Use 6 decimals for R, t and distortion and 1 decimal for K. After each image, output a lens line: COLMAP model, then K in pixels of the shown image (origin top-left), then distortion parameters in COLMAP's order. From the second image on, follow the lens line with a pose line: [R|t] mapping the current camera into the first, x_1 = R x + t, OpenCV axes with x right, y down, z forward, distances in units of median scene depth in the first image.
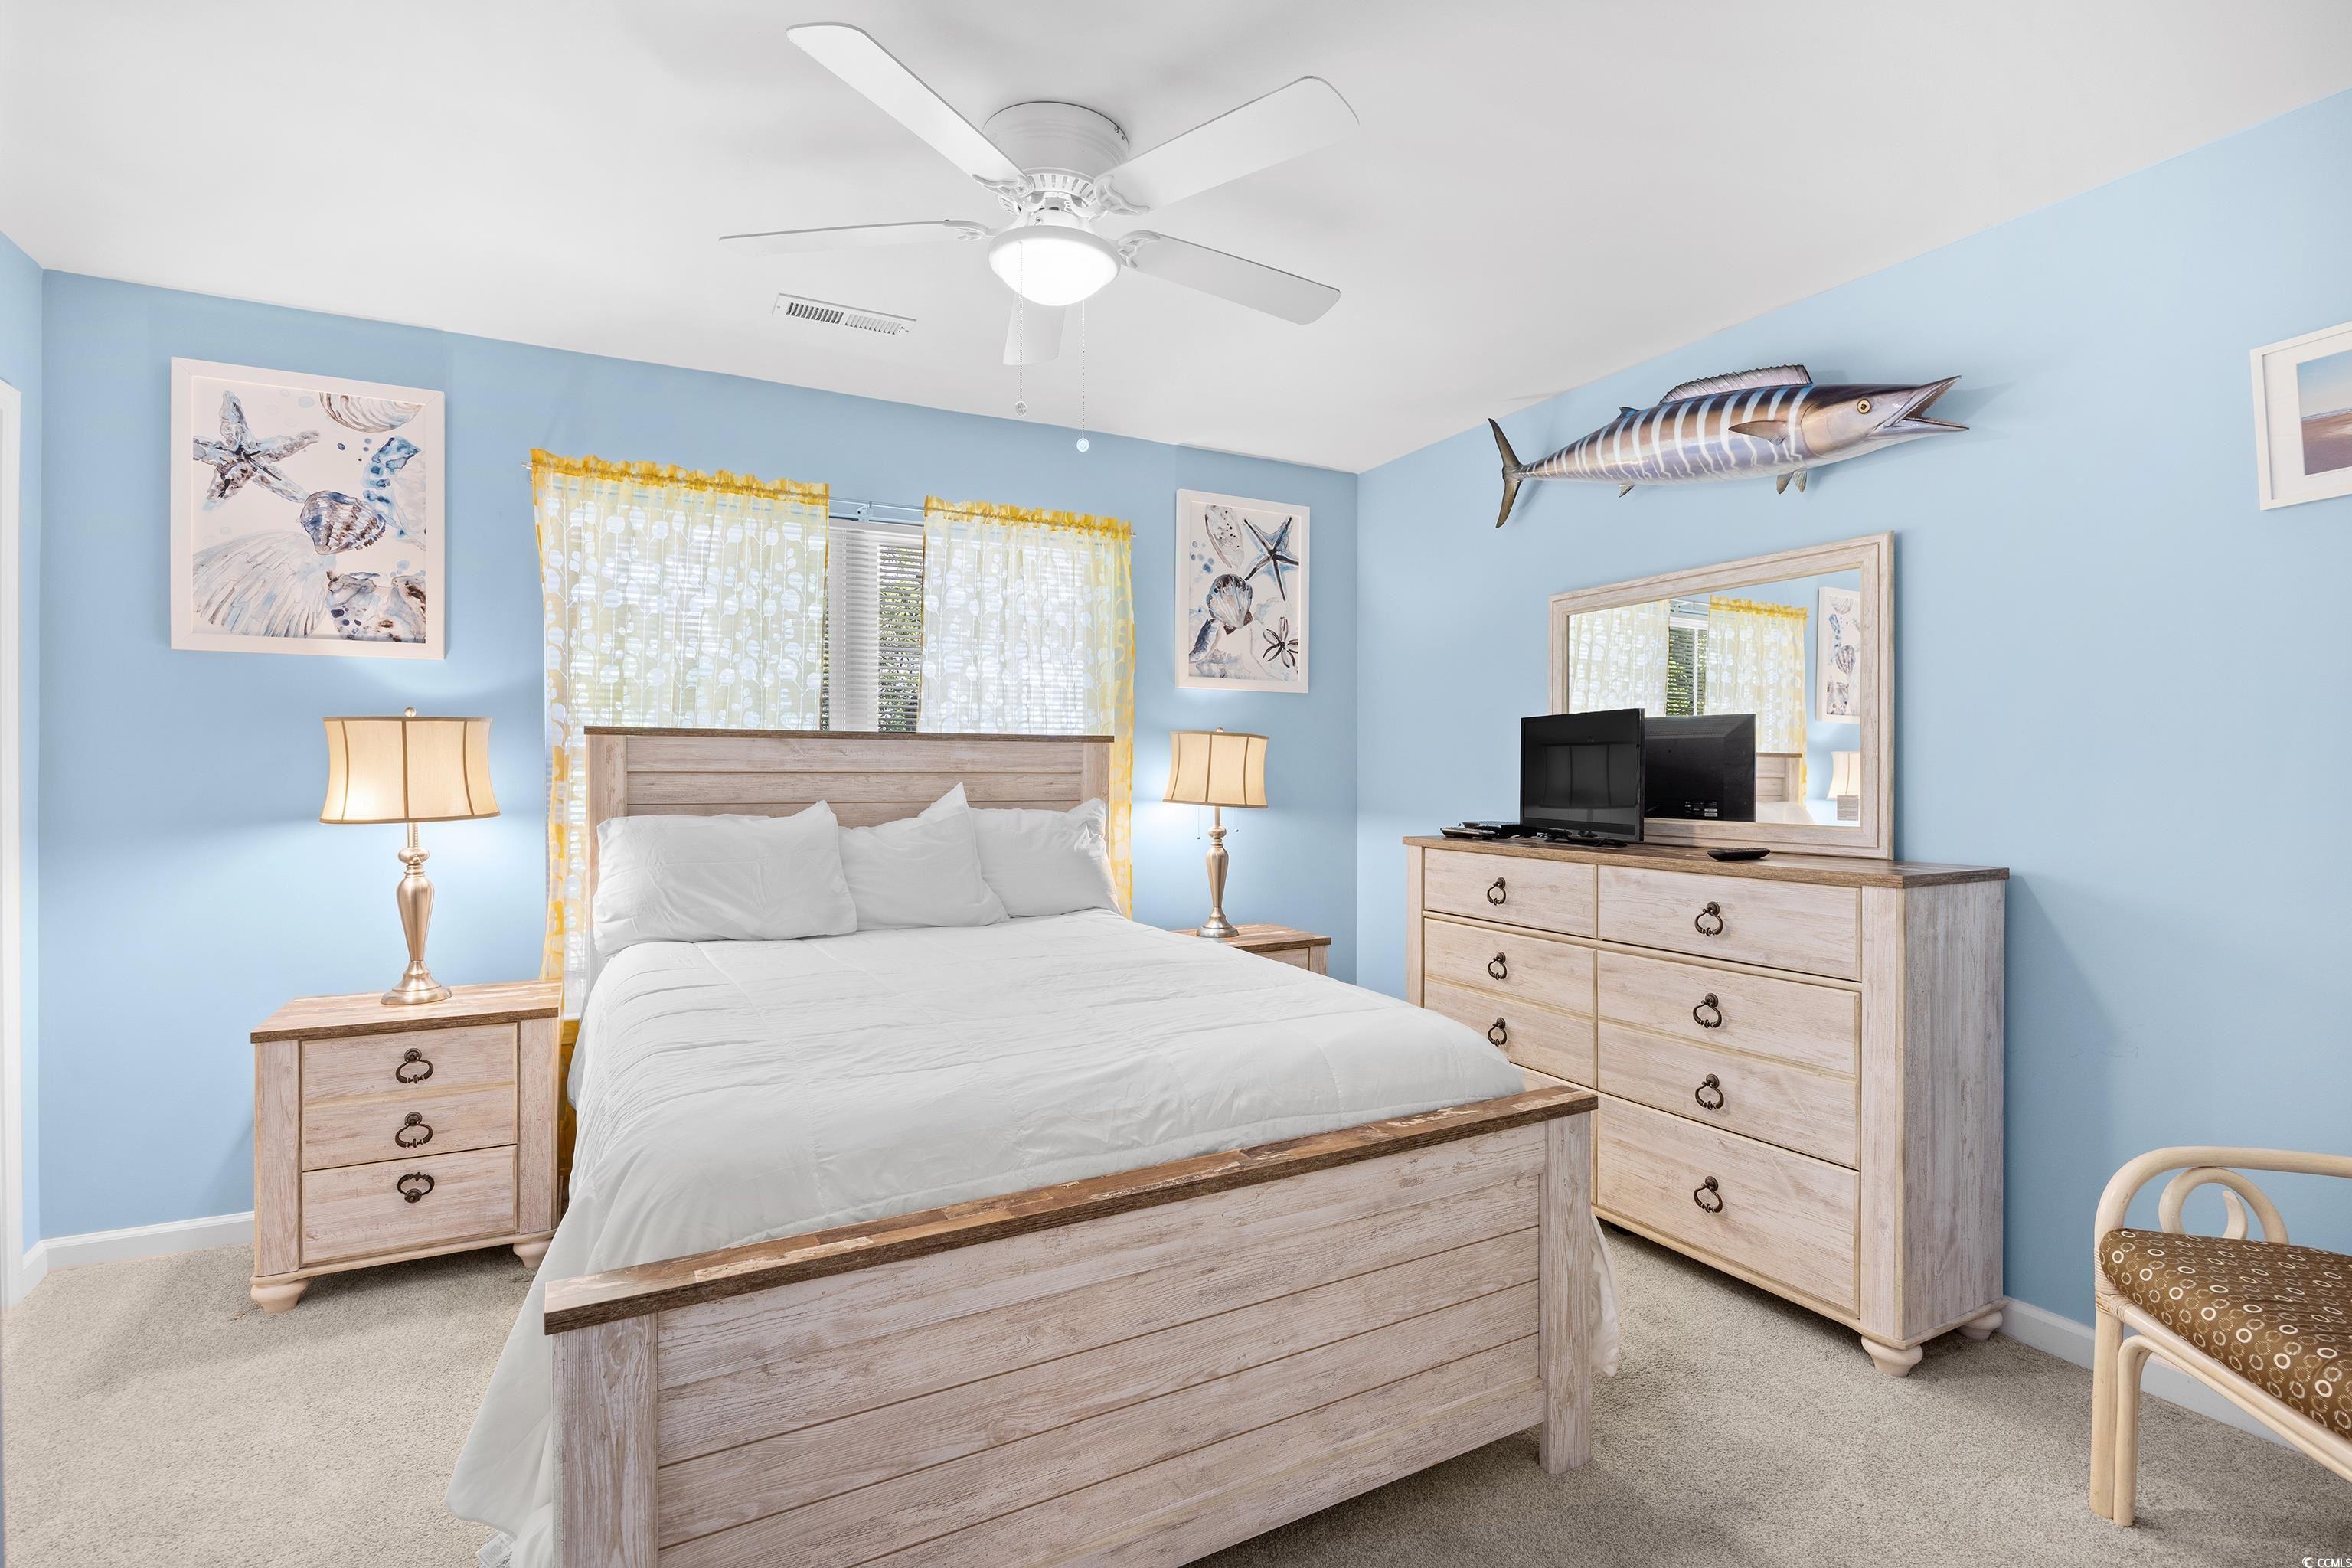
lens RADIAL K [[1100.2, 0, 1181.4], [0, 1100.2, 776.2], [0, 0, 1]] dist [-0.014641, 0.000152]
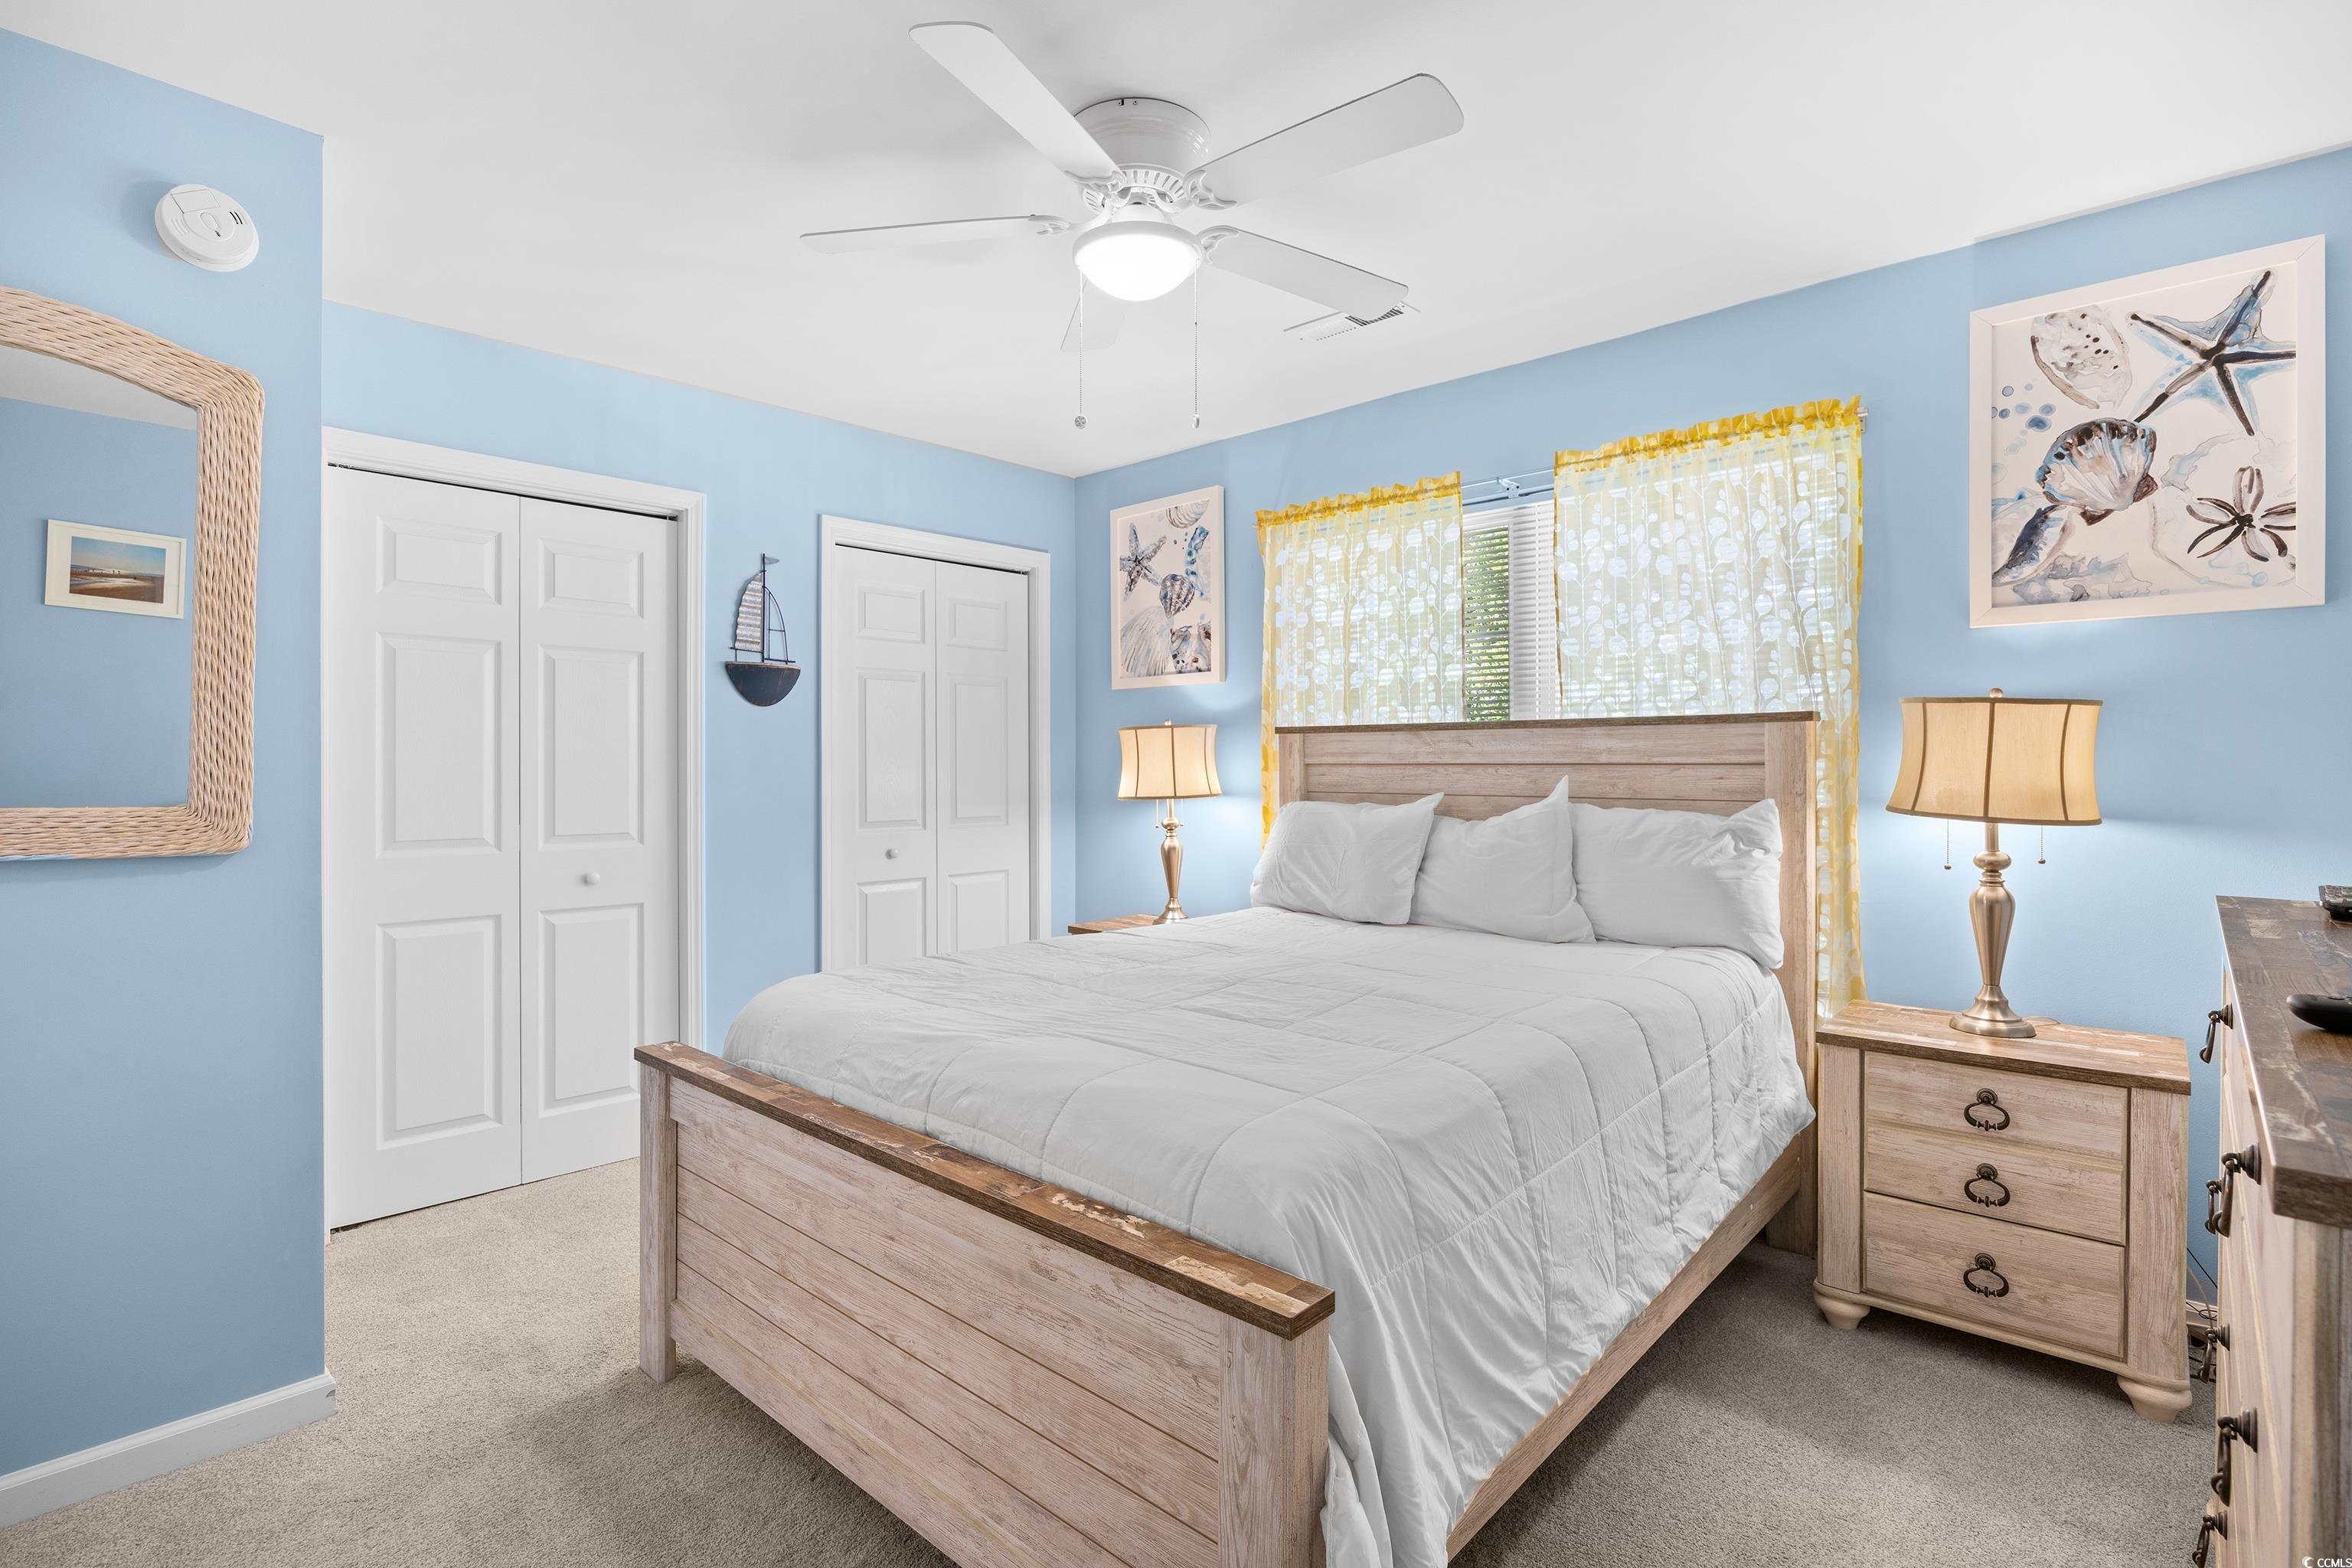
lens RADIAL K [[1100.2, 0, 1176.5], [0, 1100.2, 772.8], [0, 0, 1]] dist [-0.014641, 0.000152]
pose [[0.324590, 0.005123, -0.945841, 0.557987], [-0.002202, 0.999987, 0.004660, 0.000343], [0.945852, 0.000570, 0.324597, 0.464312]]
